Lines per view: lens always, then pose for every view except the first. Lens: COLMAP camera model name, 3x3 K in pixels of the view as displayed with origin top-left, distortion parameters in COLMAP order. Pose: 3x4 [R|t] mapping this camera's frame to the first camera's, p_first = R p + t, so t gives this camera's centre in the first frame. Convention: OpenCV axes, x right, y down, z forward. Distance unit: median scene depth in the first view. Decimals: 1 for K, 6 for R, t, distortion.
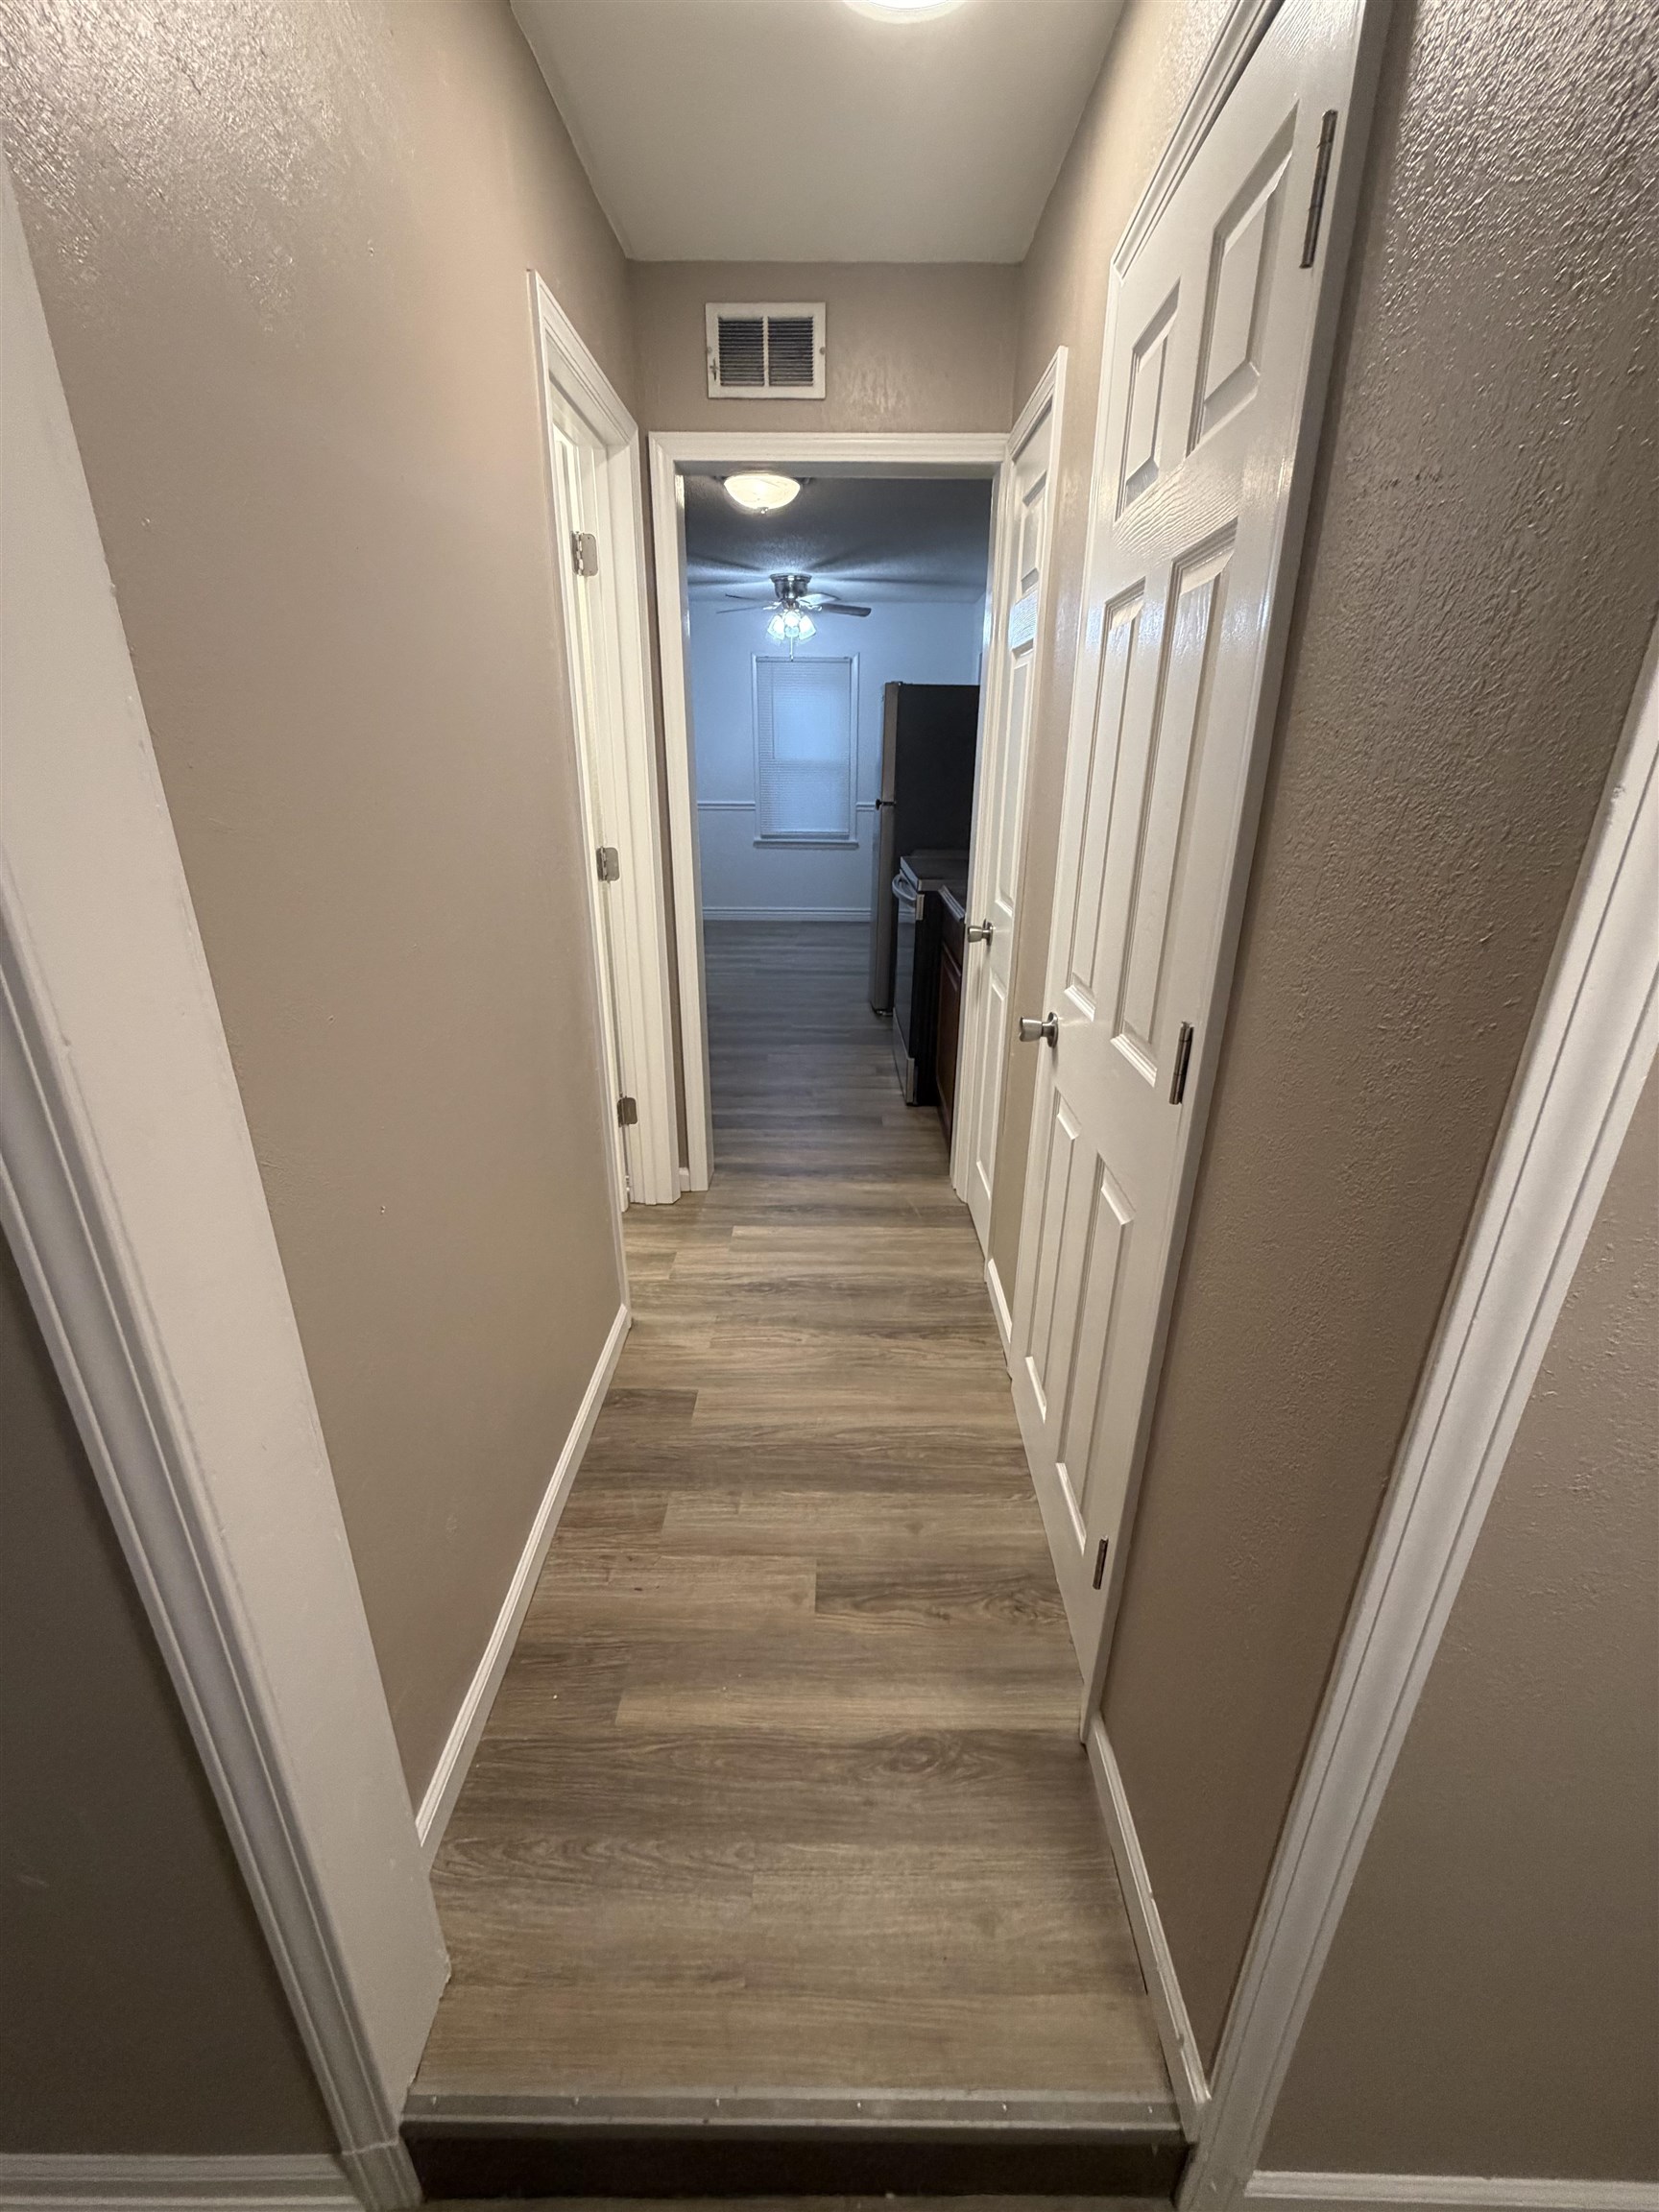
lens RADIAL K [[892.0, 0, 836.3], [0, 892.0, 1117.1], [0, 0, 1]] dist [0.001169, -0.000345]
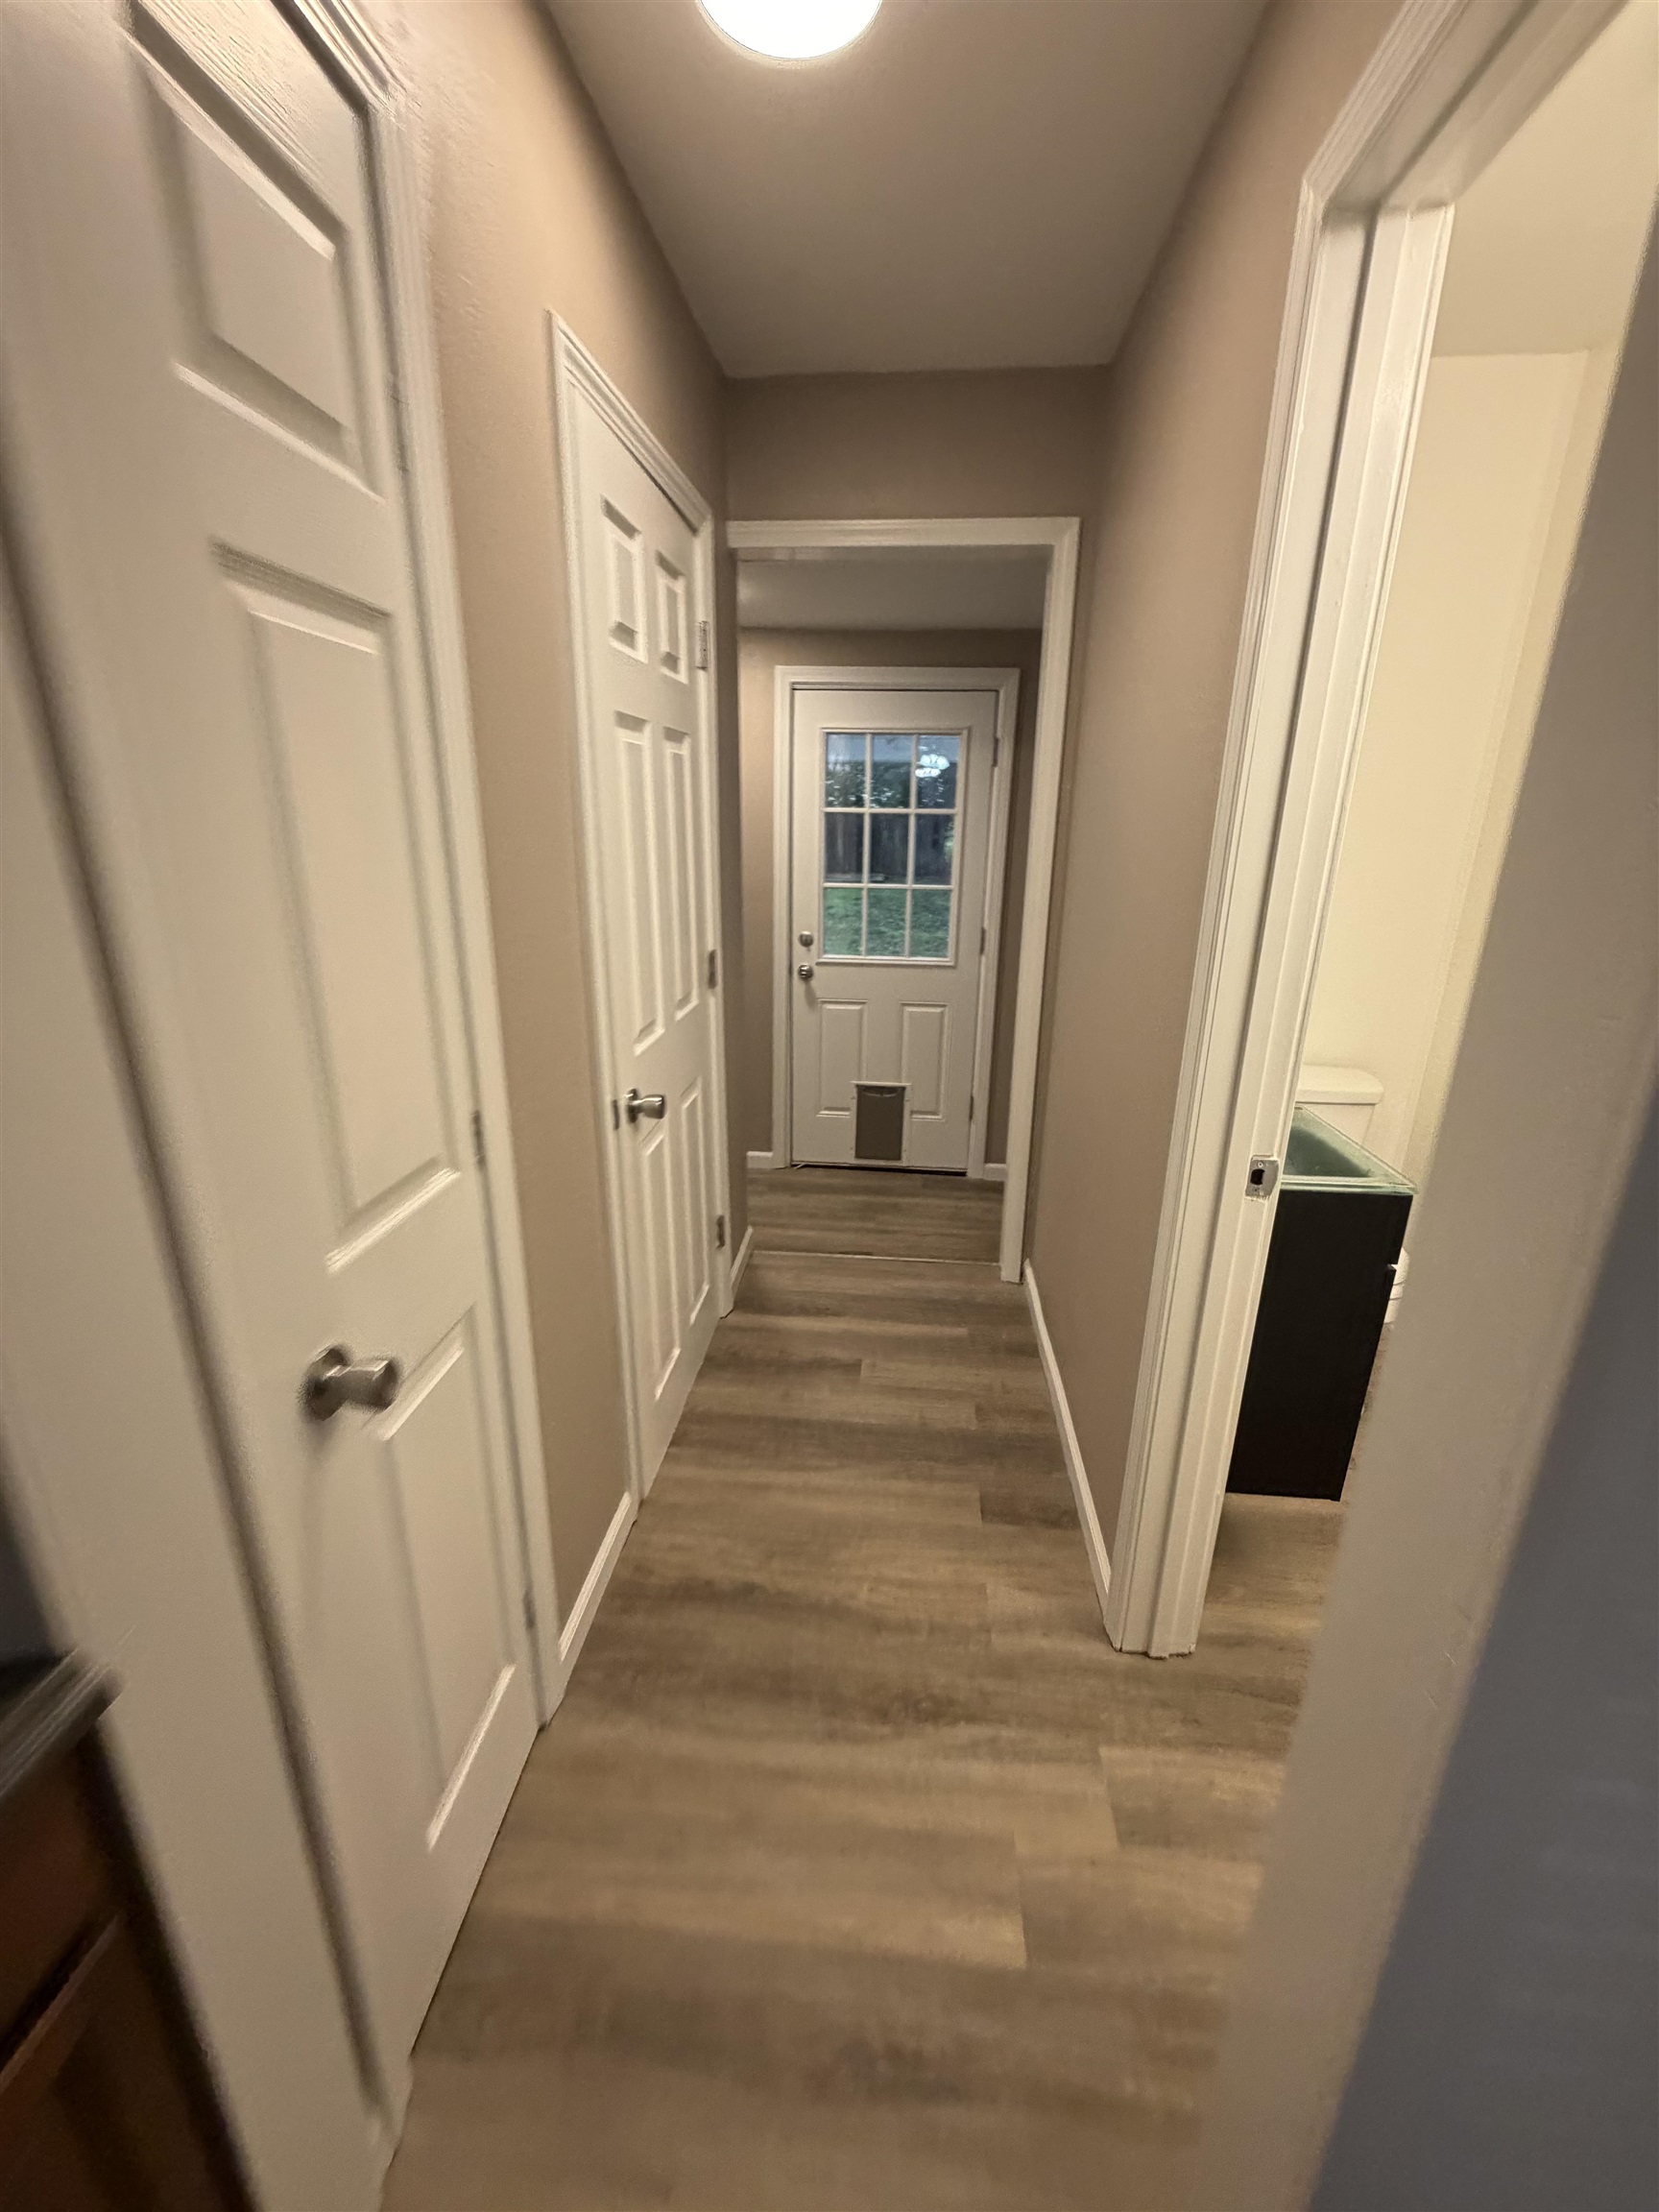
lens RADIAL K [[892.0, 0, 837.7], [0, 892.0, 1100.0], [0, 0, 1]] dist [0.001169, -0.000345]
pose [[-0.996862, -0.045948, 0.064465, -0.043130], [0.006130, 0.767071, 0.641533, -0.571004], [-0.078926, 0.639915, -0.764381, 1.329268]]
